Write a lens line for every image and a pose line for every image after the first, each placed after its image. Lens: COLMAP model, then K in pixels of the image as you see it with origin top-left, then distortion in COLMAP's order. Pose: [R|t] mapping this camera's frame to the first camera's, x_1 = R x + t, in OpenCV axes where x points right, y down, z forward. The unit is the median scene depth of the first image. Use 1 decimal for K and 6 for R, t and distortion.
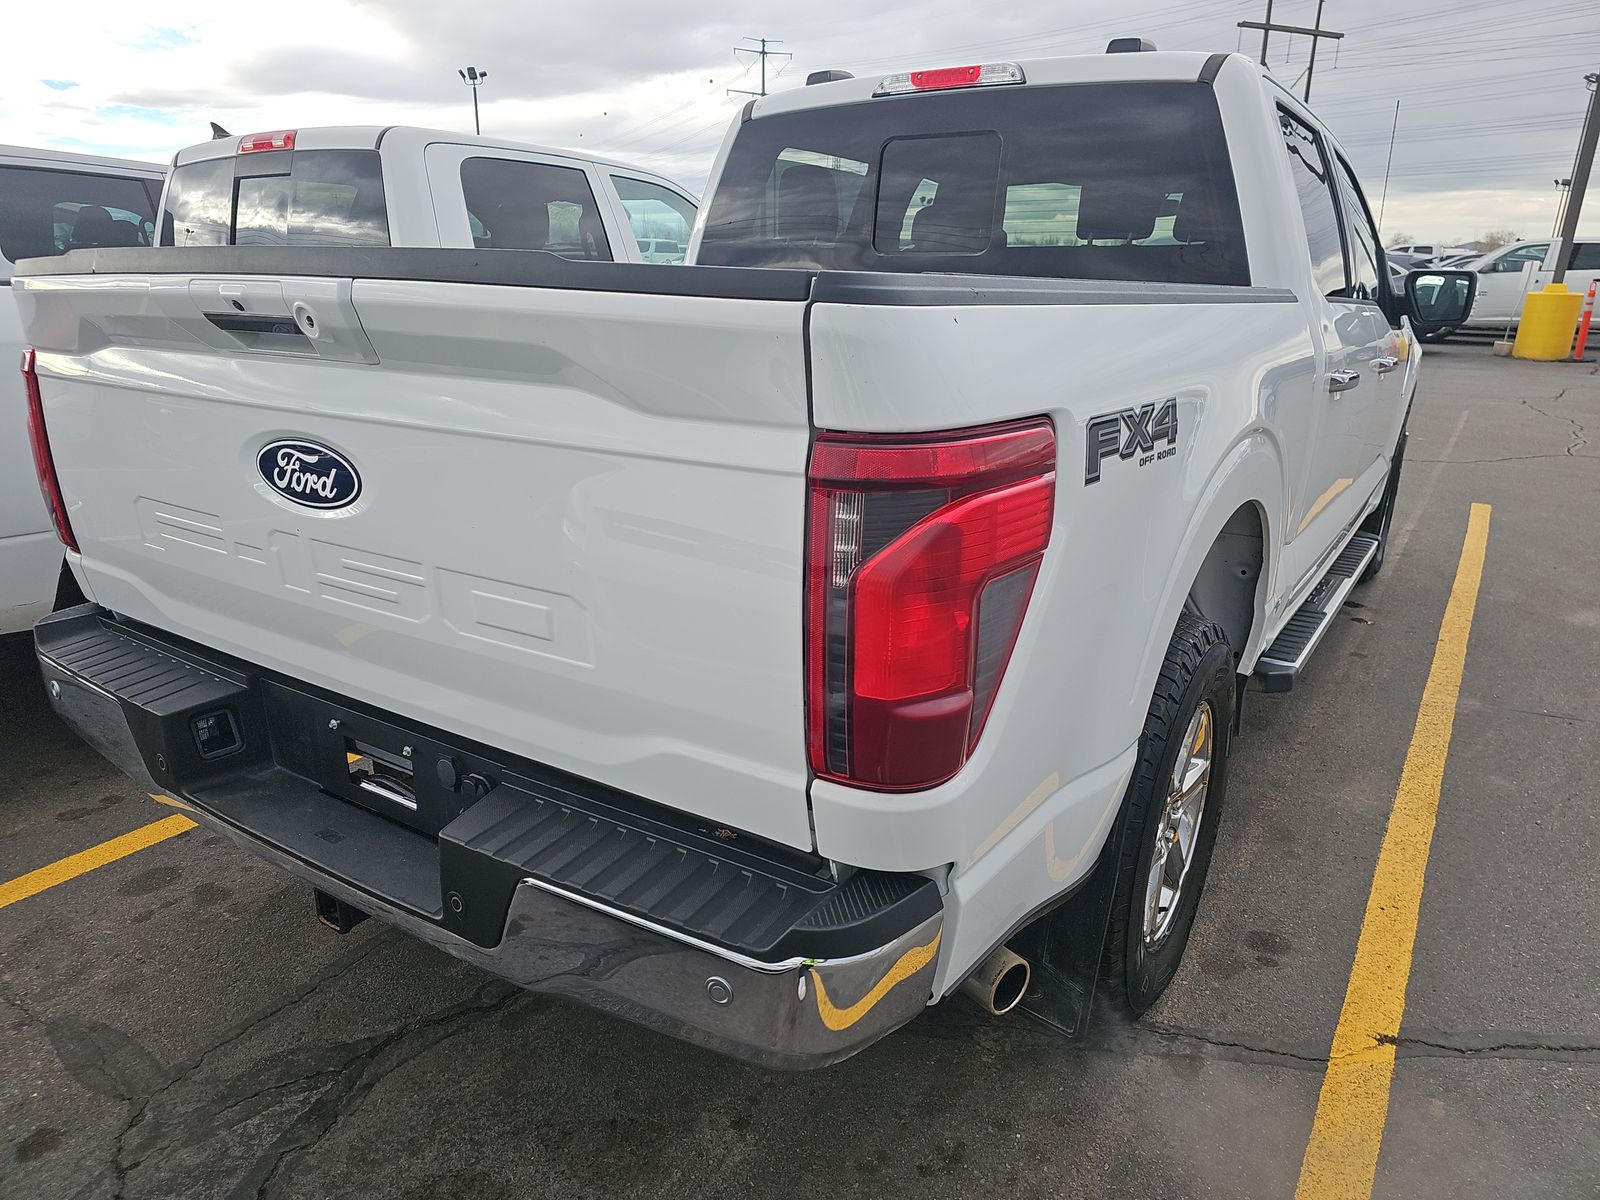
lens RADIAL K [[1048.9, 0, 789.0], [0, 1048.9, 610.3], [0, 0, 1]] dist [0.008086, -0.000313]
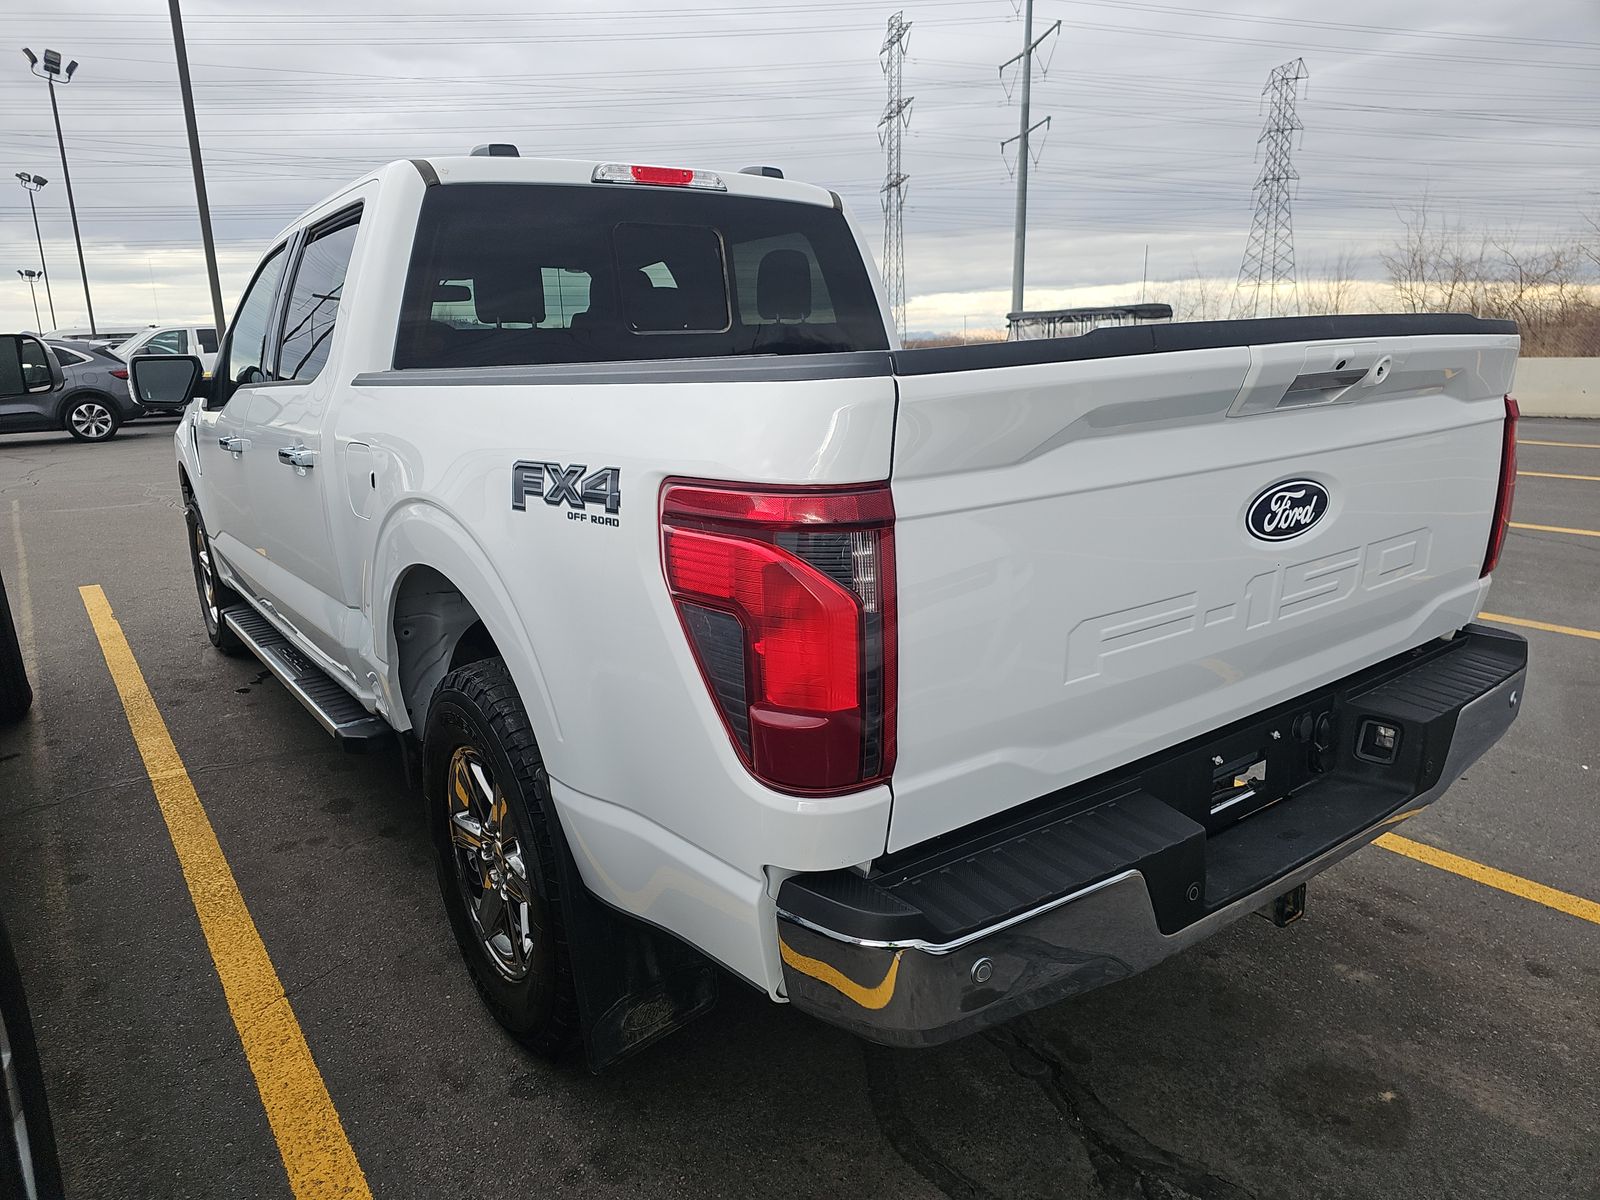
lens RADIAL K [[1048.0, 0, 800.0], [0, 1048.0, 600.0], [0, 0, 1]] dist [0.011831, 0.005105]
pose [[0.341864, -0.242078, 0.908035, -1.582427], [0.321107, 0.938185, 0.129223, -0.331617], [-0.883187, 0.247399, 0.398465, 0.965316]]
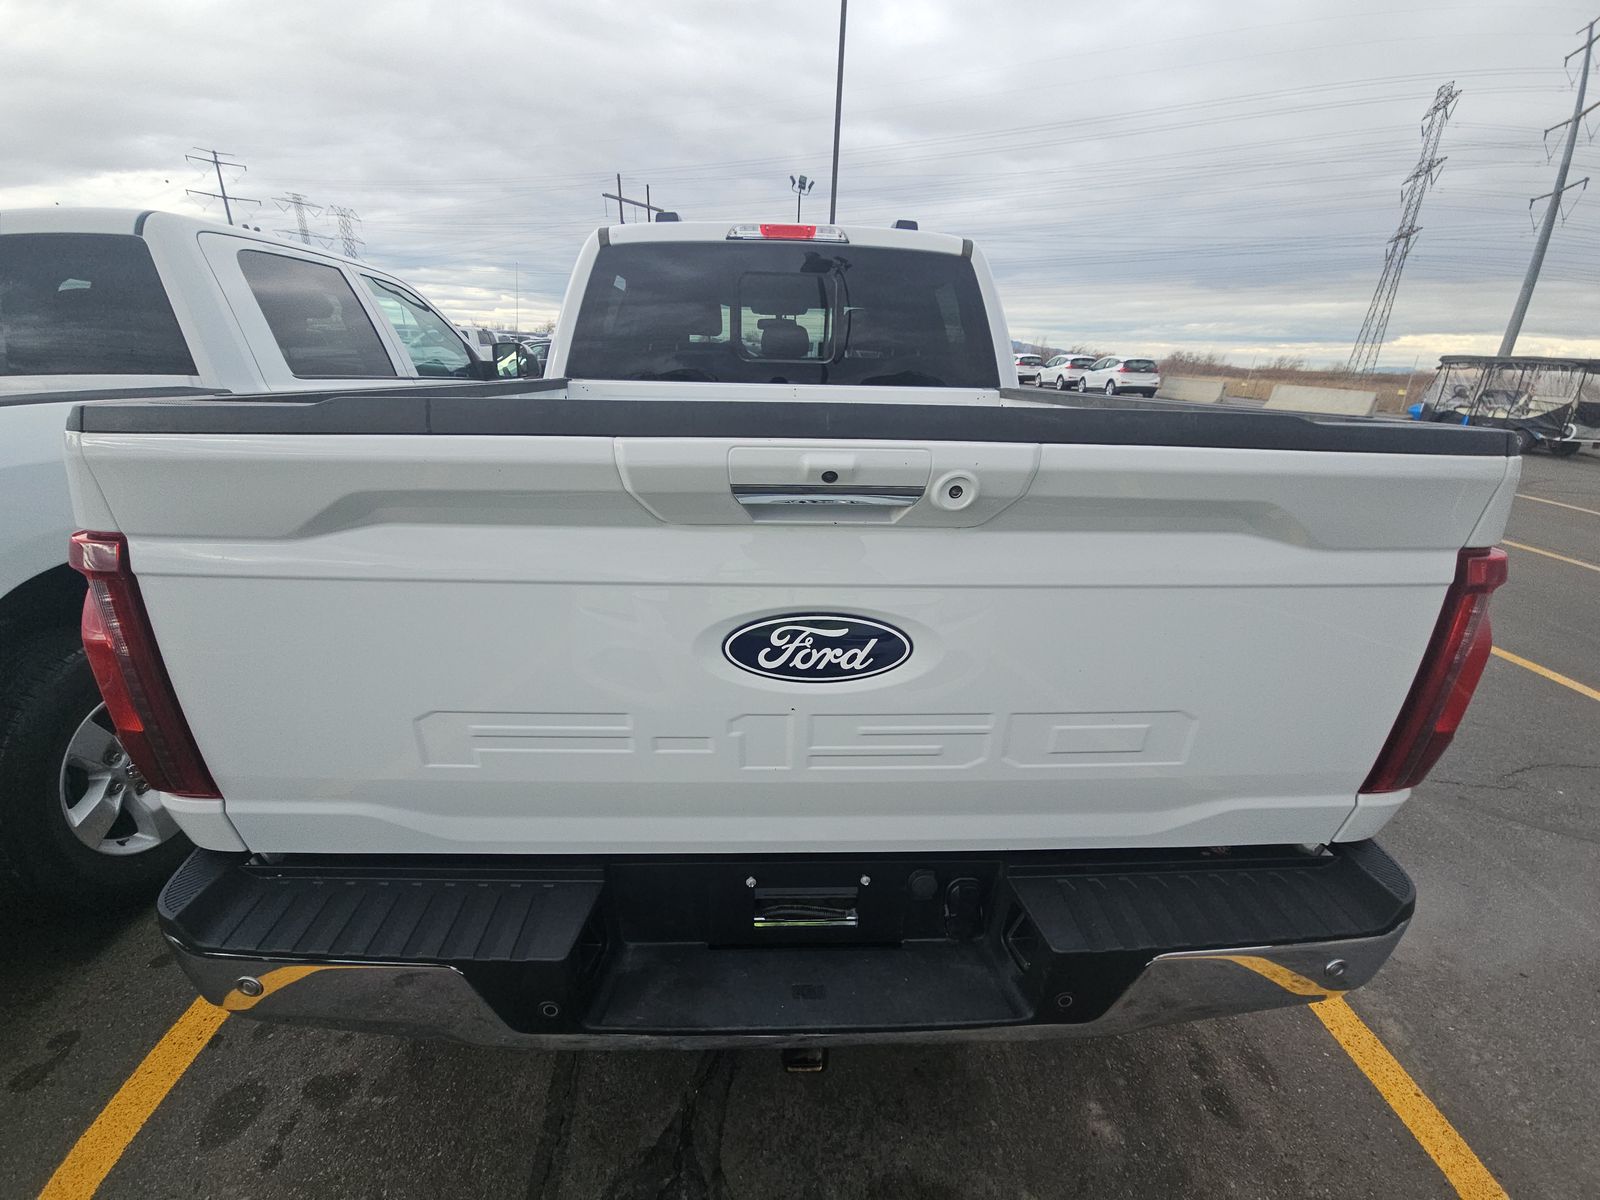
lens RADIAL K [[643.7, 0, 795.6], [0, 643.7, 618.2], [0, 0, 1]] dist [0.031127, -0.022409]
pose [[0.811022, -0.207933, 0.546815, -0.718917], [0.164766, 0.978052, 0.127541, -0.213648], [-0.561333, -0.013342, 0.827482, 0.511433]]
